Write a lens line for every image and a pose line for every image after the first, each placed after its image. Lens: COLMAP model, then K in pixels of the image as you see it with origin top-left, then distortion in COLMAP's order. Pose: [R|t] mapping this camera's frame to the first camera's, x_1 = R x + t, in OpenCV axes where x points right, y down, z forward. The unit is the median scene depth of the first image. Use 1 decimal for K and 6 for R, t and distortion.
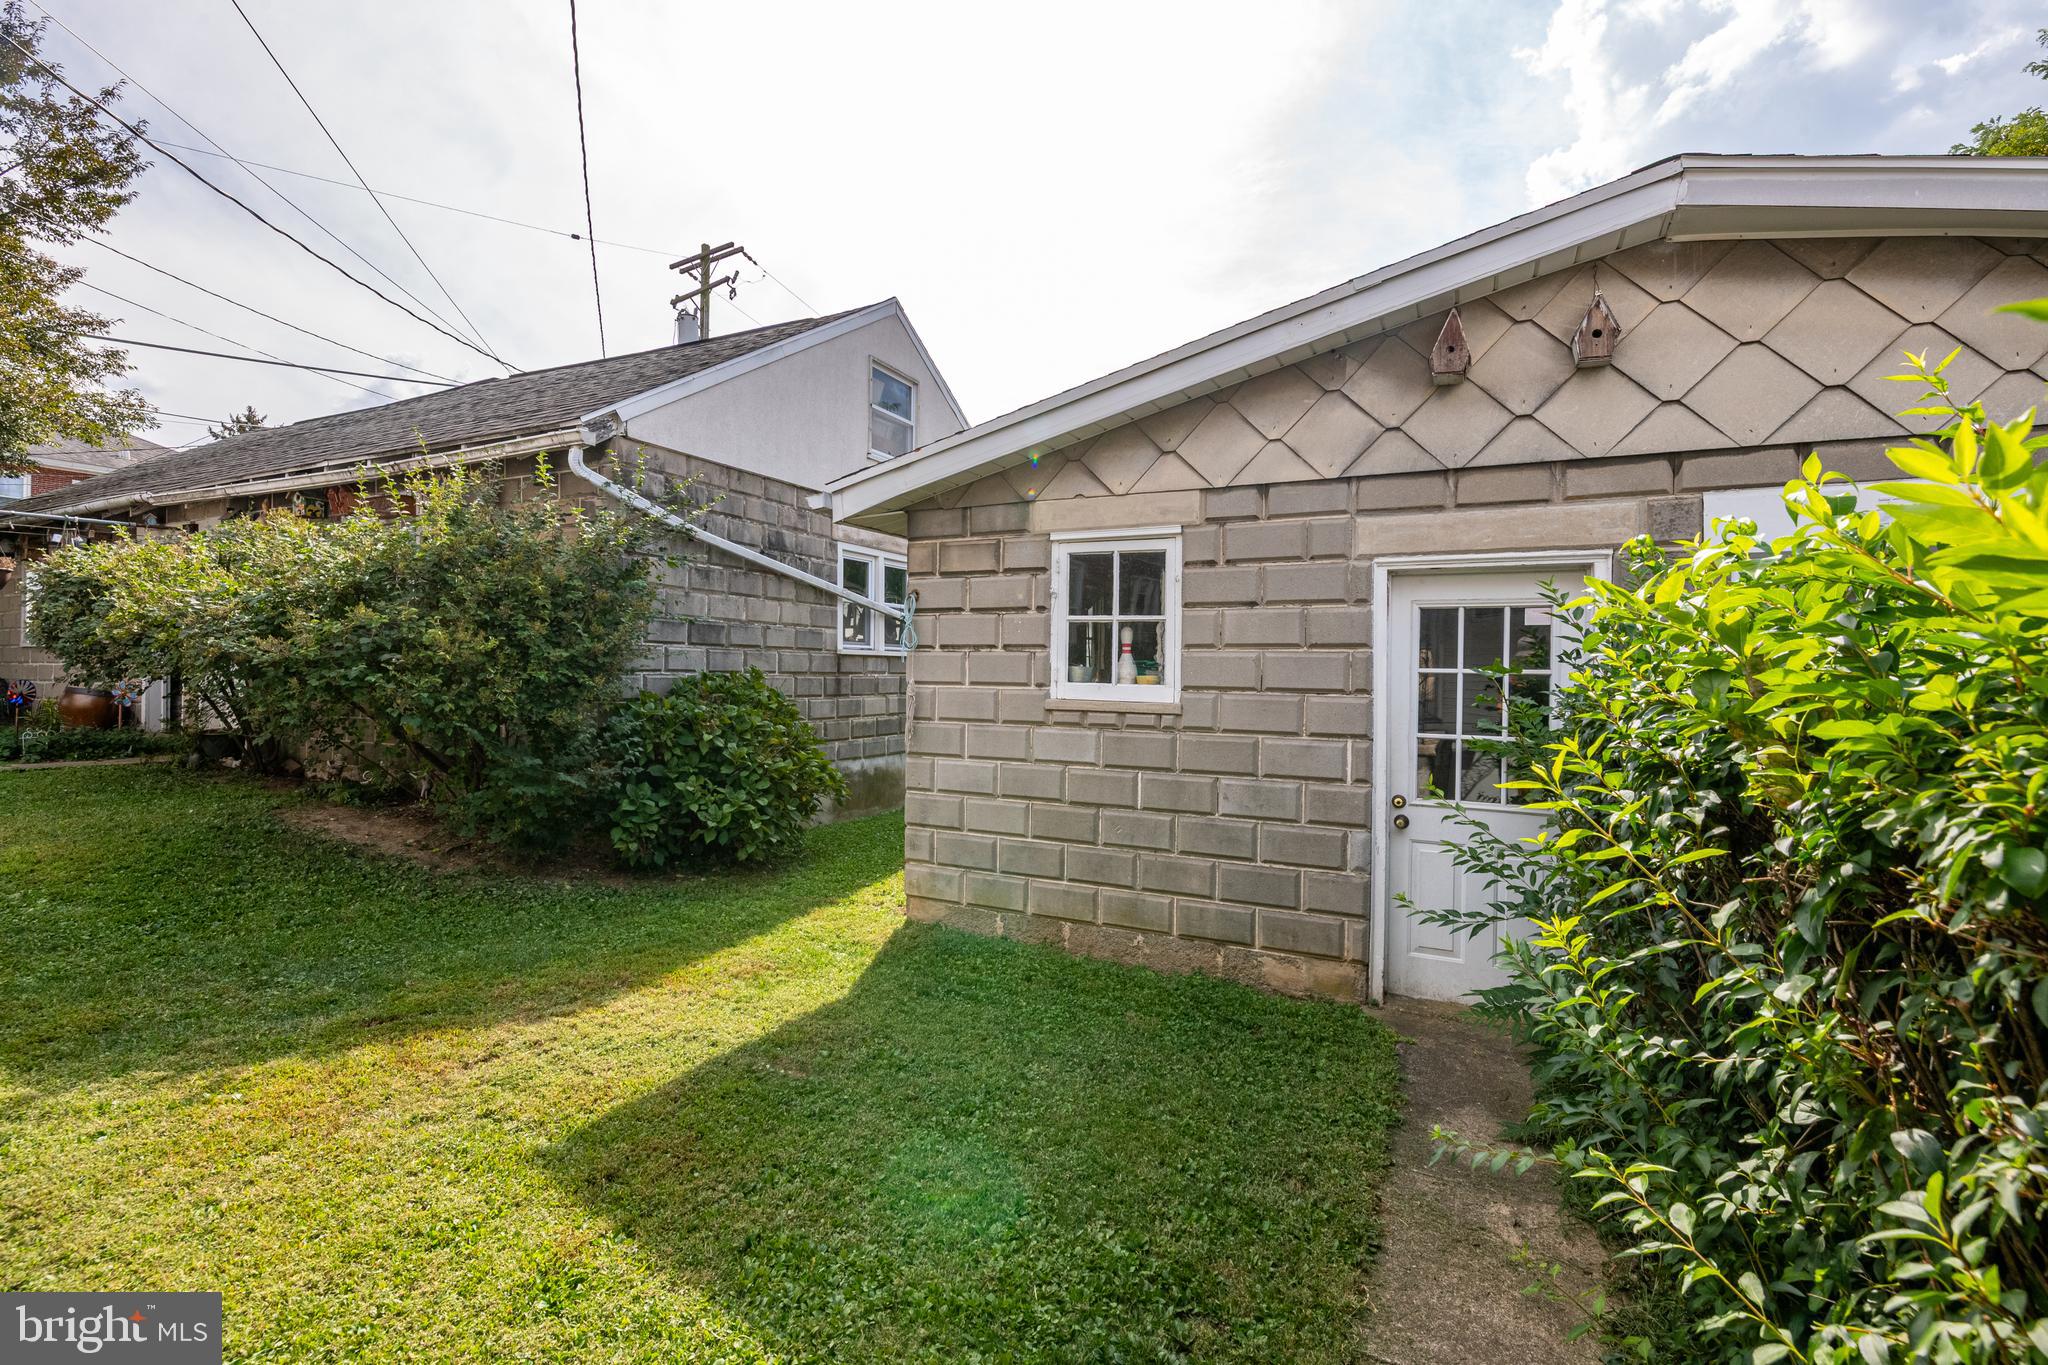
lens RADIAL K [[923.9, 0, 1022.8], [0, 923.9, 671.7], [0, 0, 1]] dist [-0.004657, -0.003686]
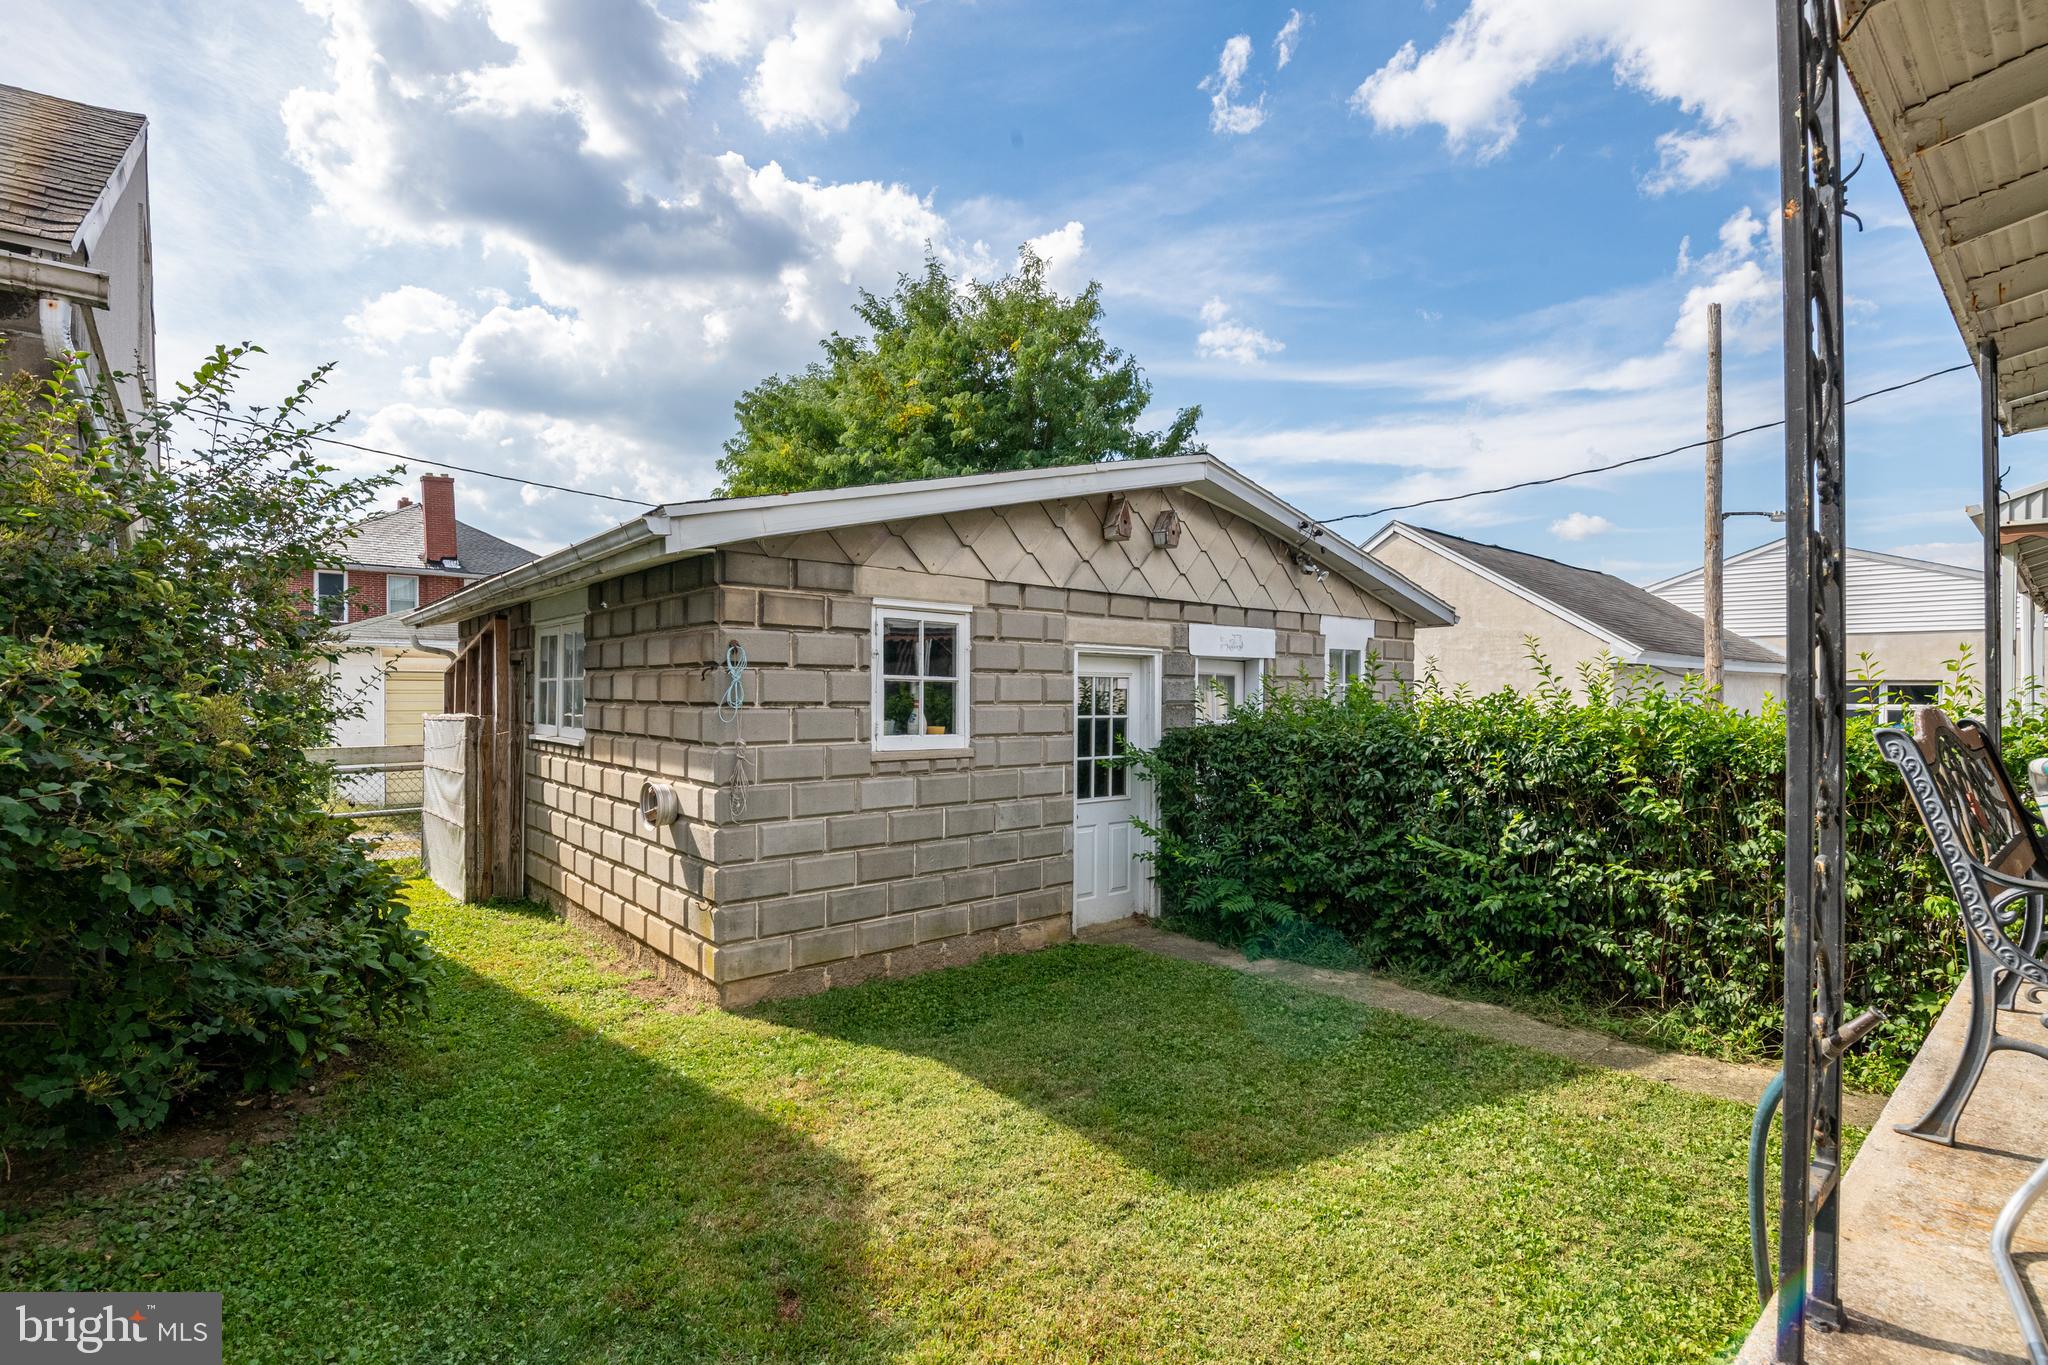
lens RADIAL K [[923.9, 0, 1005.7], [0, 923.9, 699.7], [0, 0, 1]] dist [-0.004657, -0.003686]
pose [[0.392765, -0.016268, 0.919495, -0.940944], [0.002255, 0.999858, 0.016727, -0.051404], [-0.919636, -0.004496, 0.392745, 0.455492]]
